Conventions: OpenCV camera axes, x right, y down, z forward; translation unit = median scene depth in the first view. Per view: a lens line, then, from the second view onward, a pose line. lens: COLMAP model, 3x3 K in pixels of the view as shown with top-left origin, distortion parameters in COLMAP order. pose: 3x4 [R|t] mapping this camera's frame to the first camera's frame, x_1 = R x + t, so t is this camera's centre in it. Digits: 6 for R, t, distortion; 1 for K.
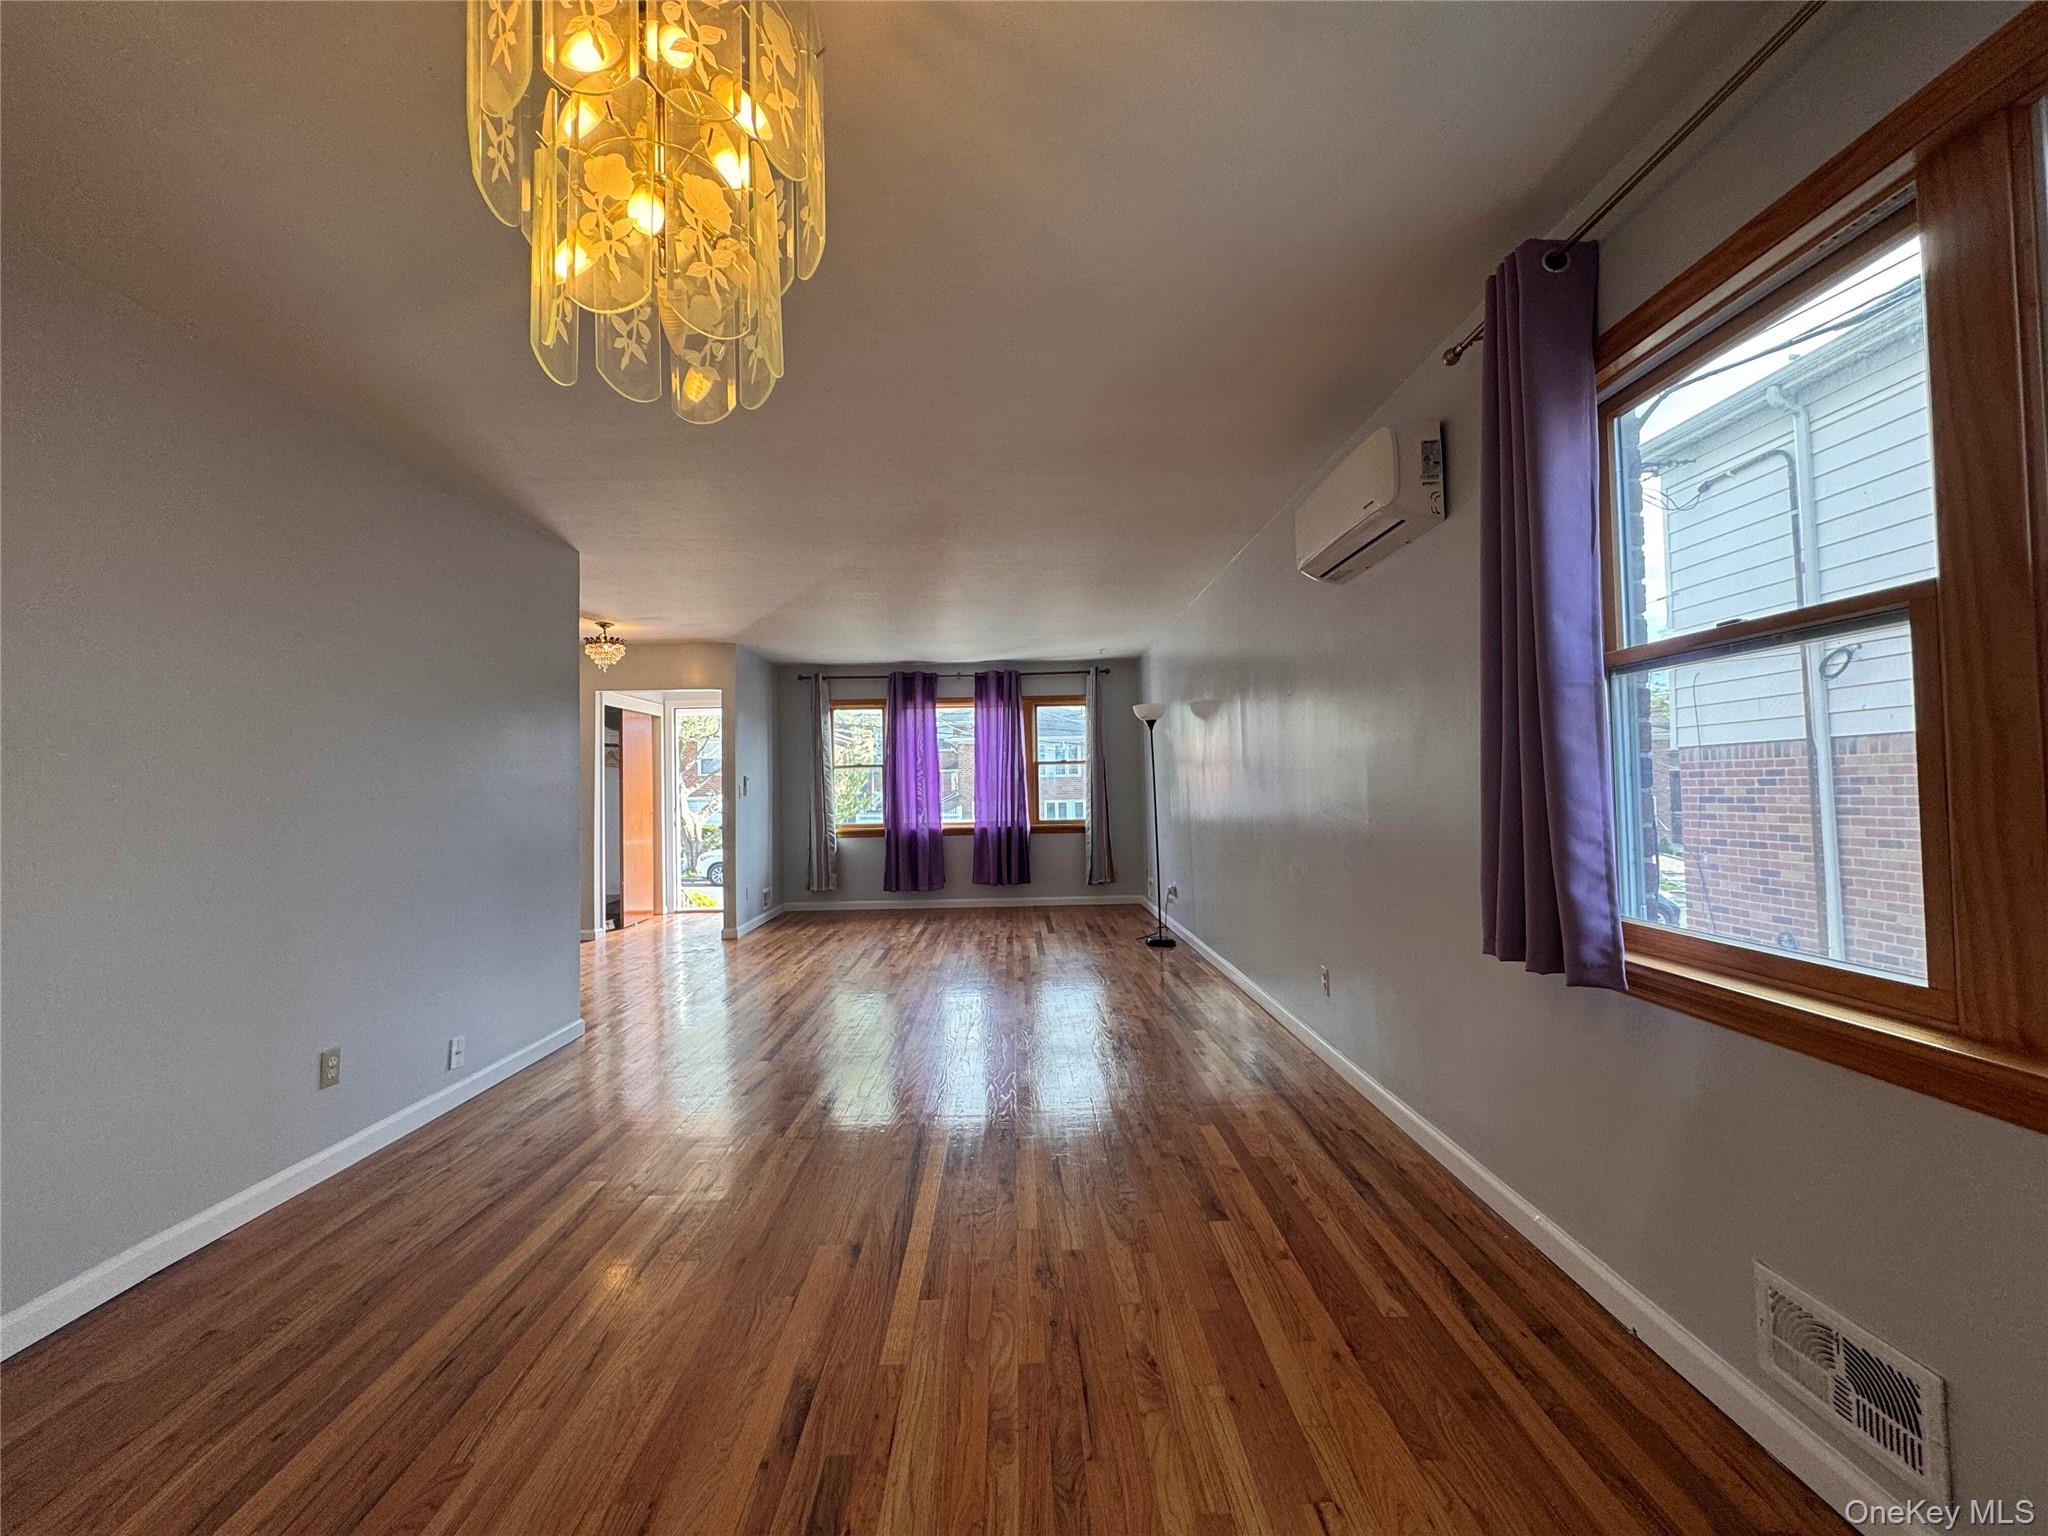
lens RADIAL K [[818.1, 0, 1024.0], [0, 818.1, 768.0], [0, 0, 1]] dist [0.001832, 0.000112]
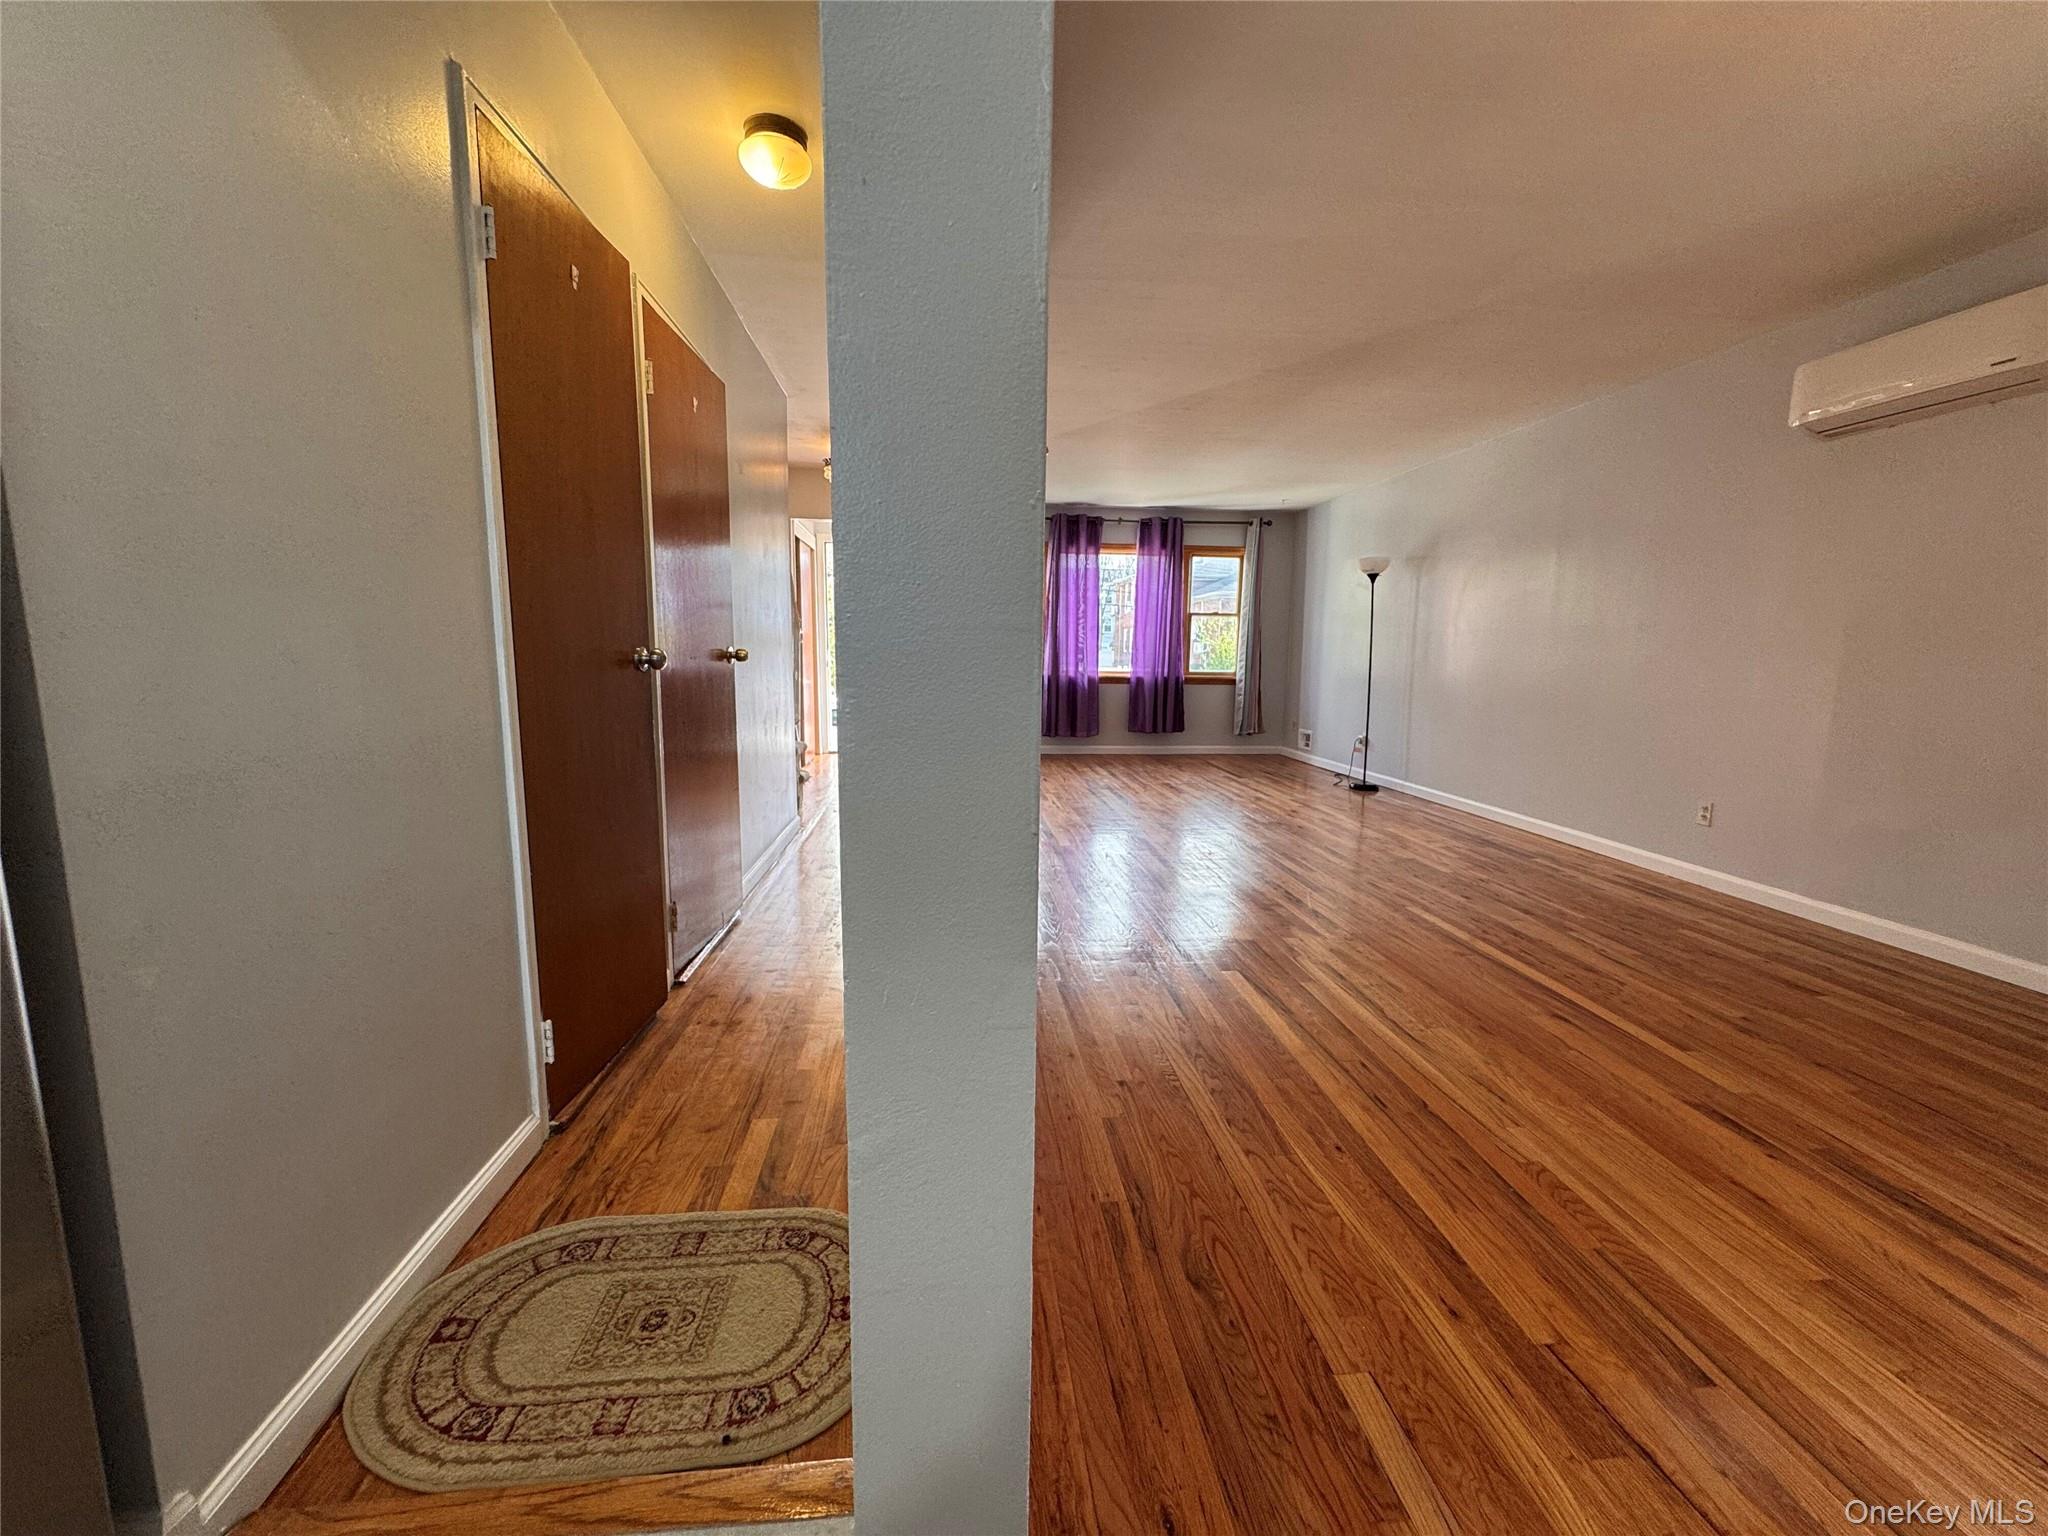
lens RADIAL K [[818.1, 0, 1024.0], [0, 818.1, 768.0], [0, 0, 1]] dist [0.001832, 0.000112]
pose [[0.995537, 0.020316, 0.092156, -0.285514], [-0.035584, 0.985282, 0.167191, 0.019828], [-0.087403, -0.169724, 0.981608, -0.002331]]
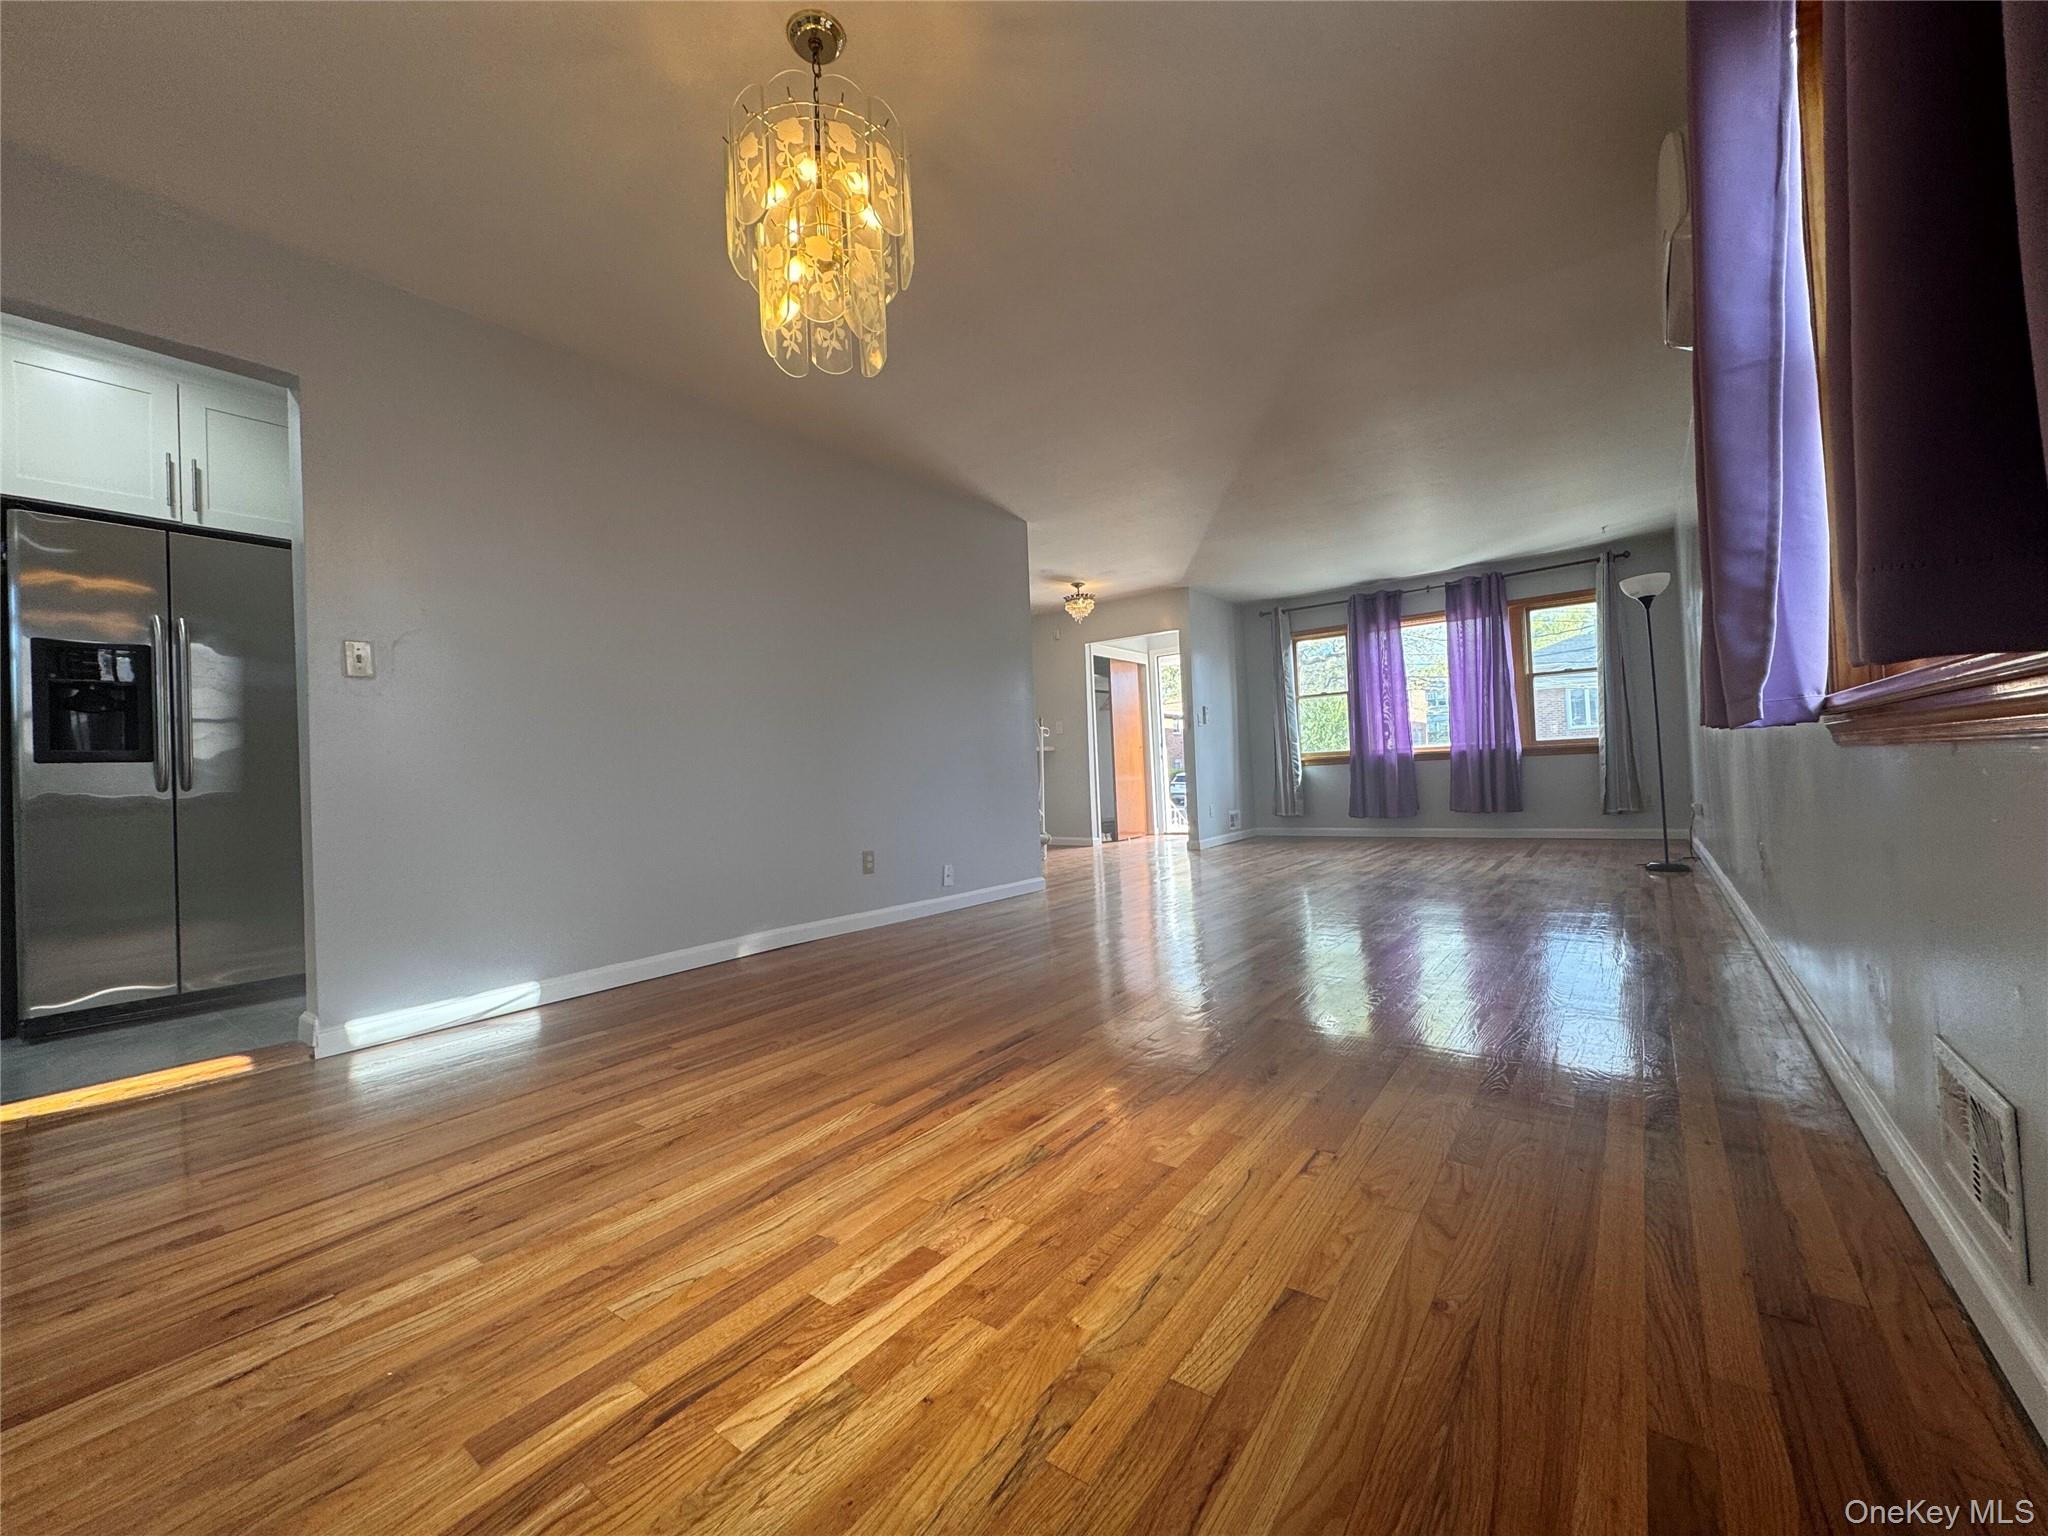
lens RADIAL K [[818.1, 0, 1024.0], [0, 818.1, 768.0], [0, 0, 1]] dist [0.001832, 0.000112]
pose [[0.788374, -0.023460, -0.614749, 0.127897], [0.044041, 0.998861, 0.018362, 0.054124], [0.613618, -0.041551, 0.788509, -0.024734]]
